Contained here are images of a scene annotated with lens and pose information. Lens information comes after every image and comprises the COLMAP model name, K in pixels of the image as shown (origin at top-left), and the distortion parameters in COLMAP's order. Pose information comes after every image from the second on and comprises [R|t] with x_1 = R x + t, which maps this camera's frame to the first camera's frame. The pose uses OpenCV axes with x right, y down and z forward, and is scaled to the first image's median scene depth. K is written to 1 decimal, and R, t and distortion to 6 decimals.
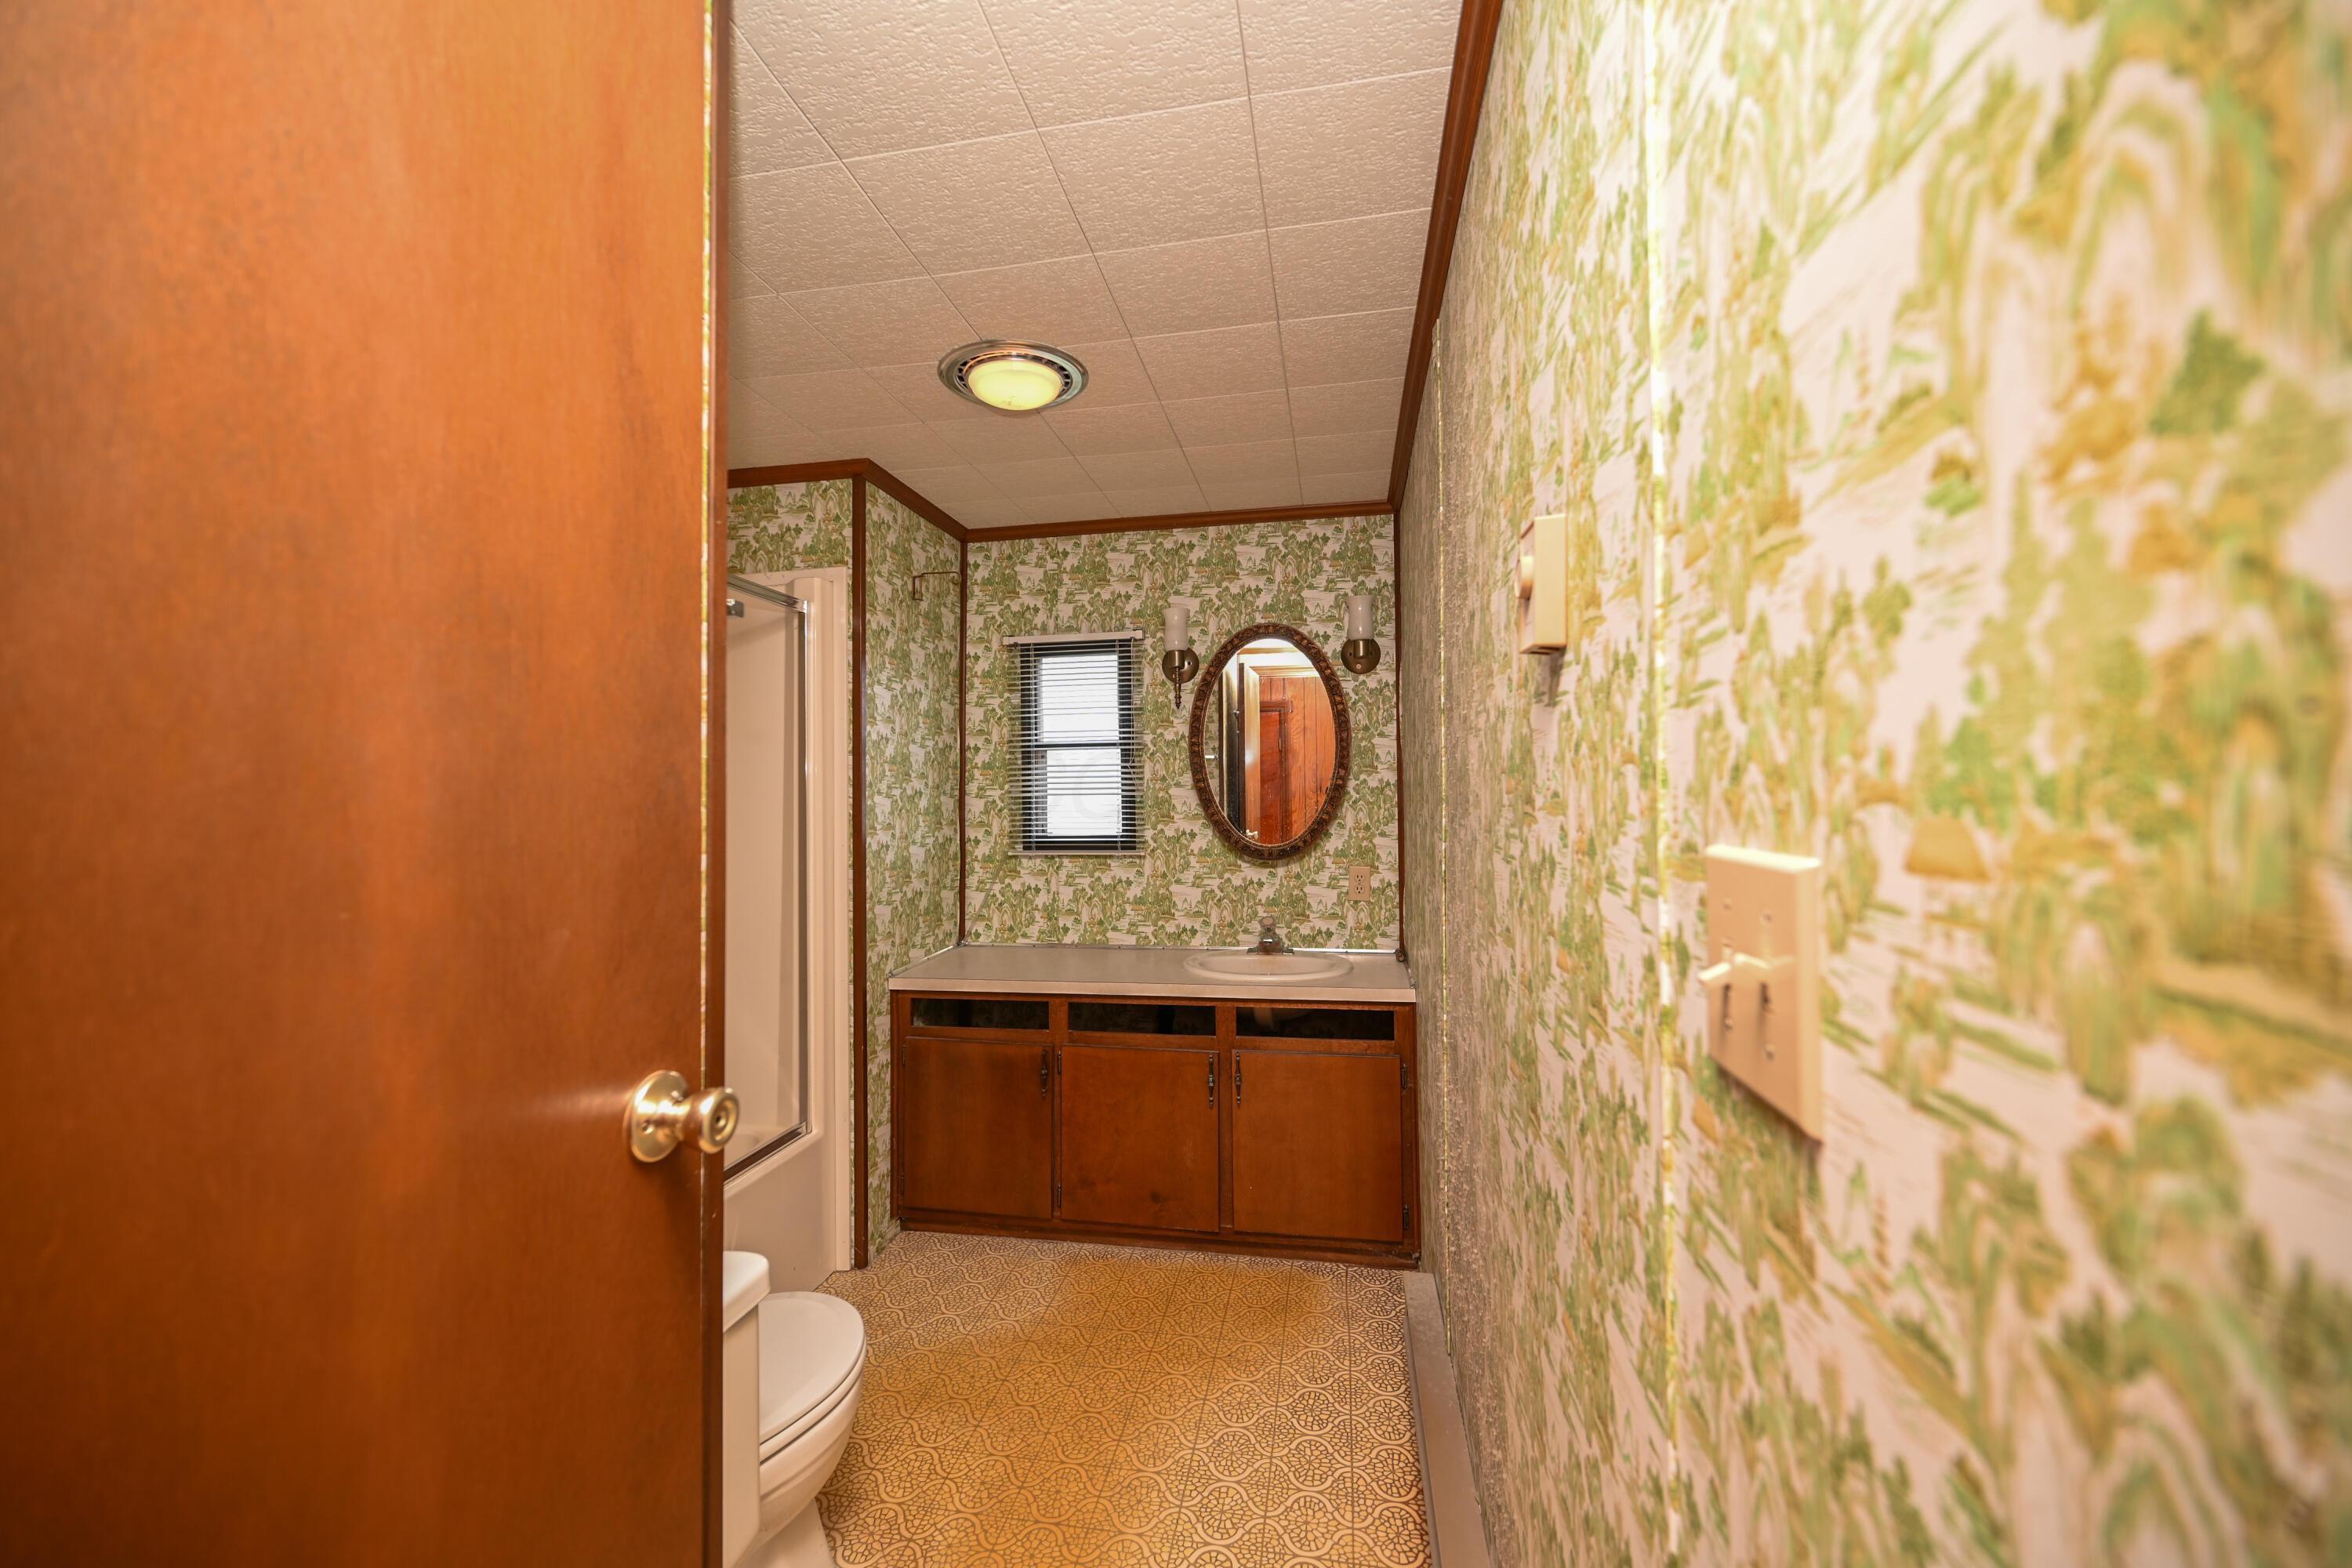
lens RADIAL K [[930.5, 0, 1175.1], [0, 930.5, 790.6], [0, 0, 1]] dist [-0.001023, 0.000038]
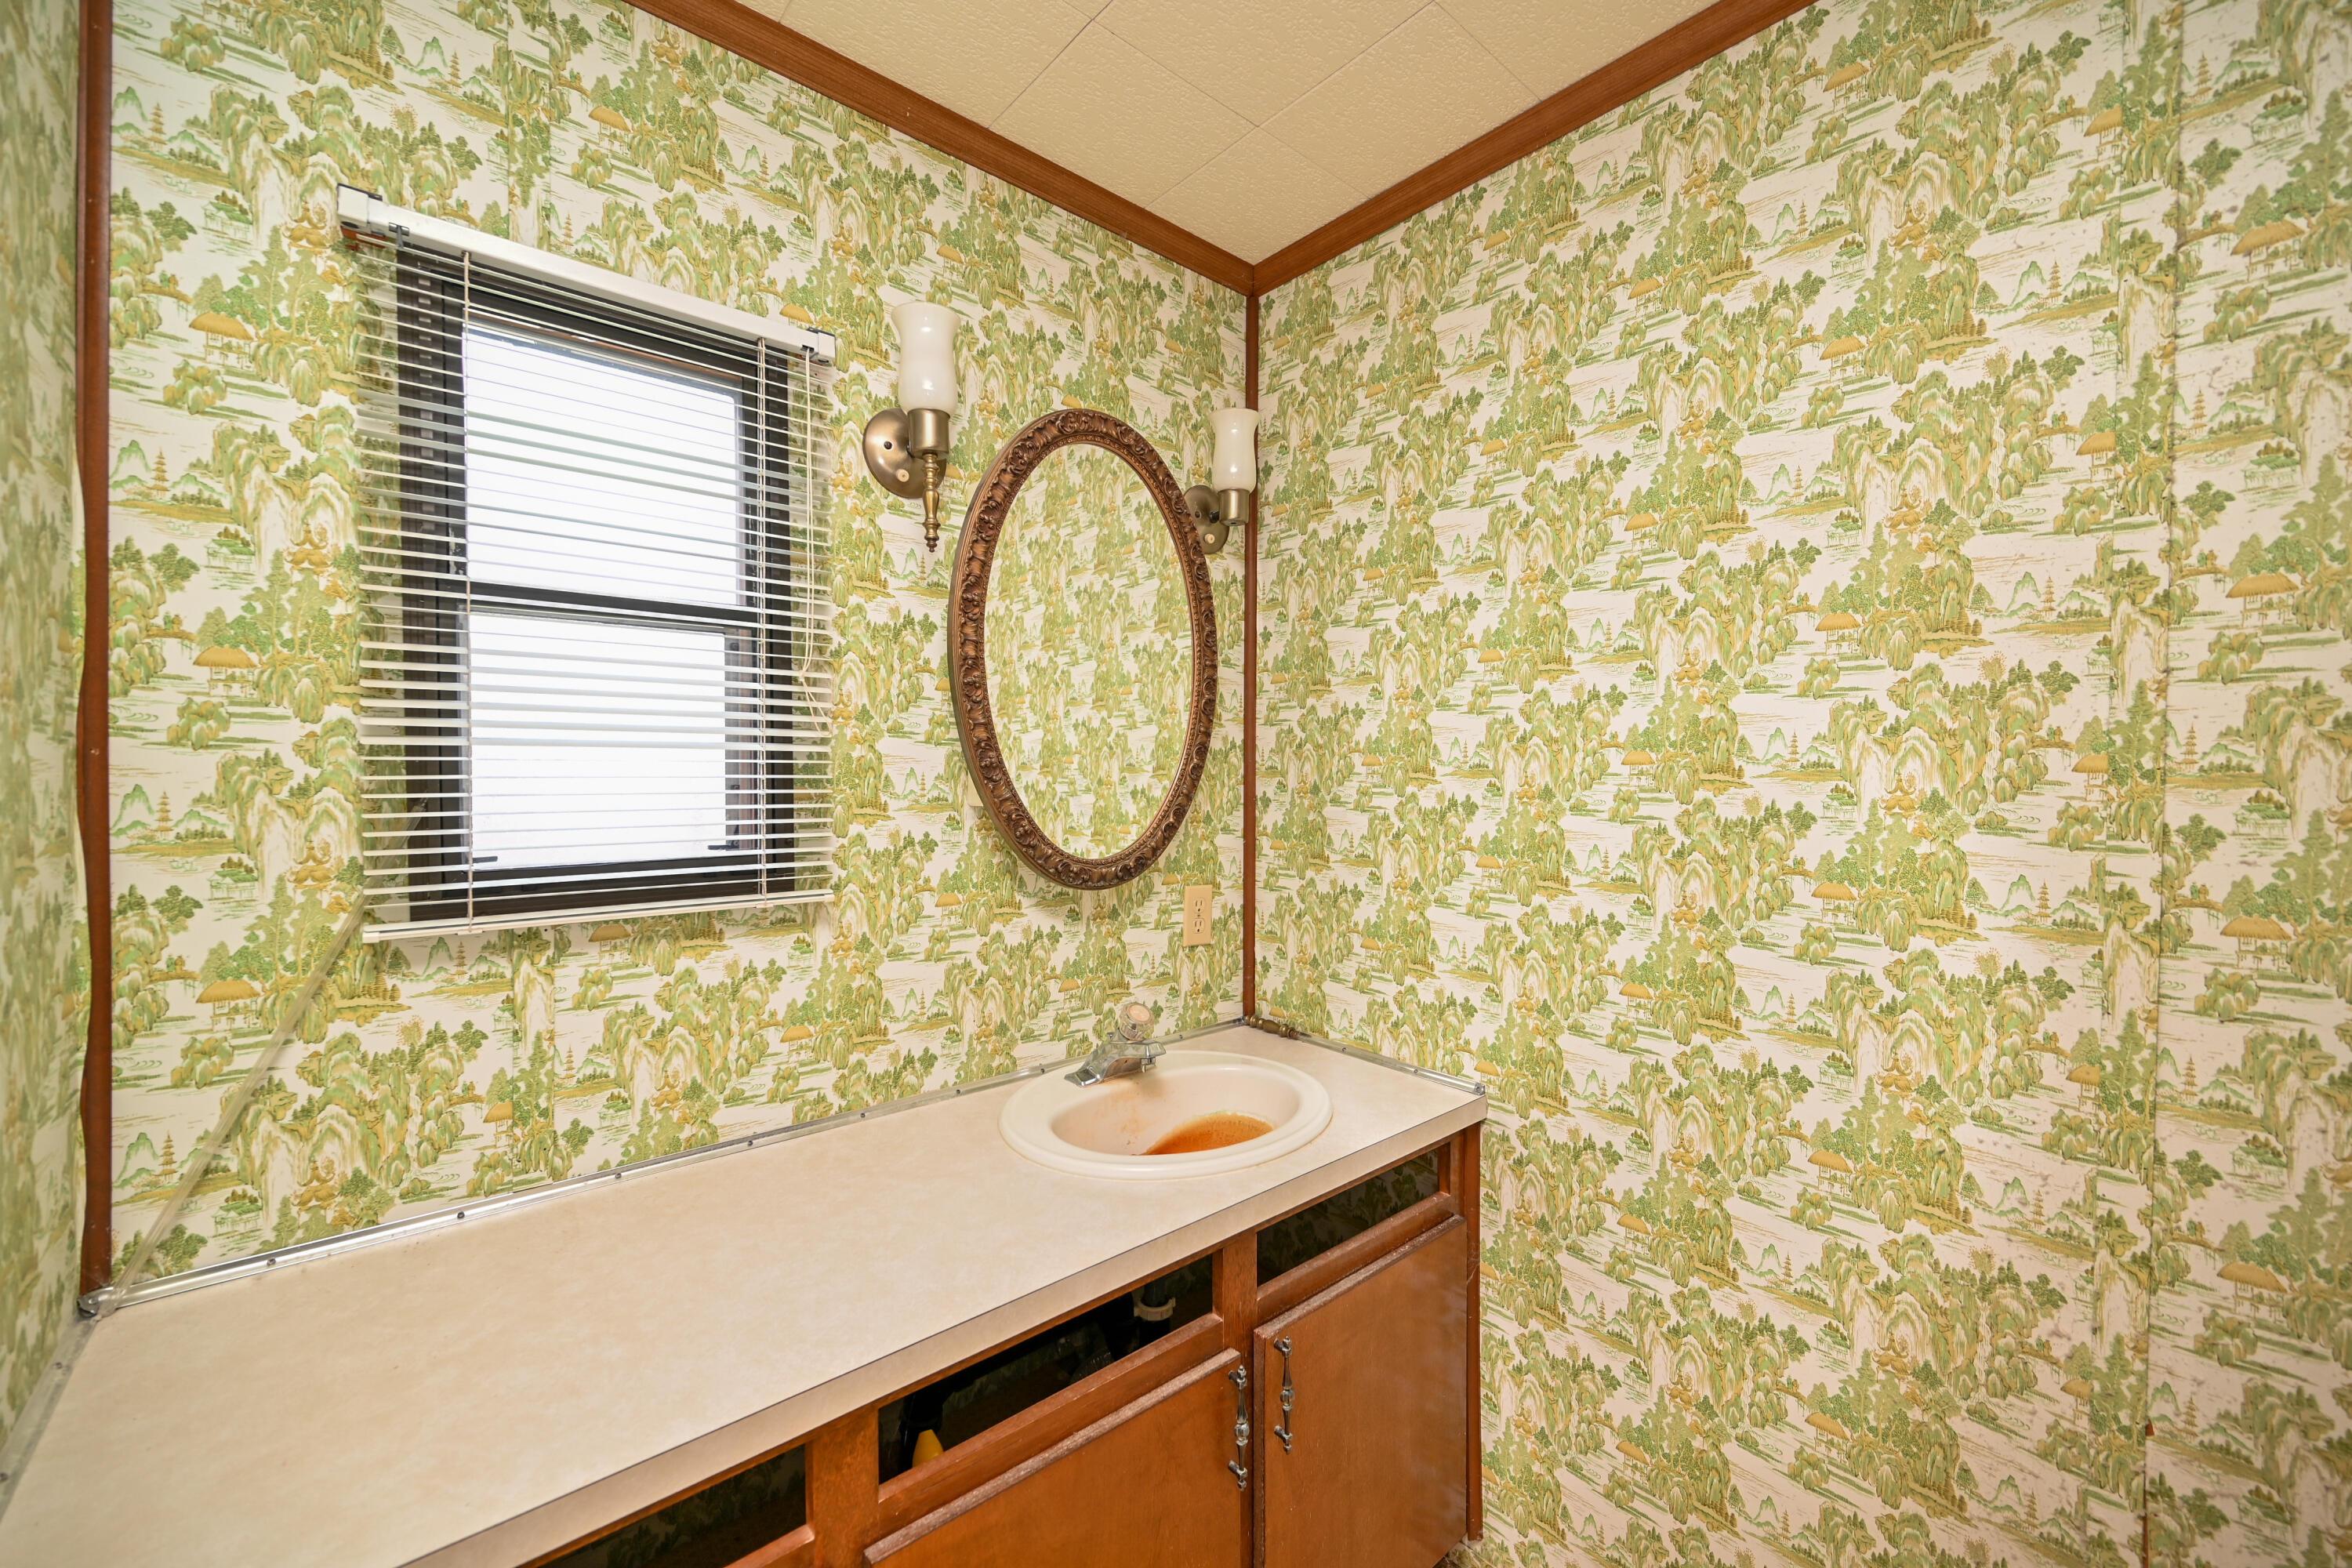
lens RADIAL K [[930.5, 0, 1175.1], [0, 930.5, 790.6], [0, 0, 1]] dist [-0.001023, 0.000038]
pose [[0.621141, -0.003275, 0.783692, -0.252454], [-0.015887, 0.999733, 0.016770, 0.012063], [-0.783537, -0.022867, 0.620924, 0.621468]]
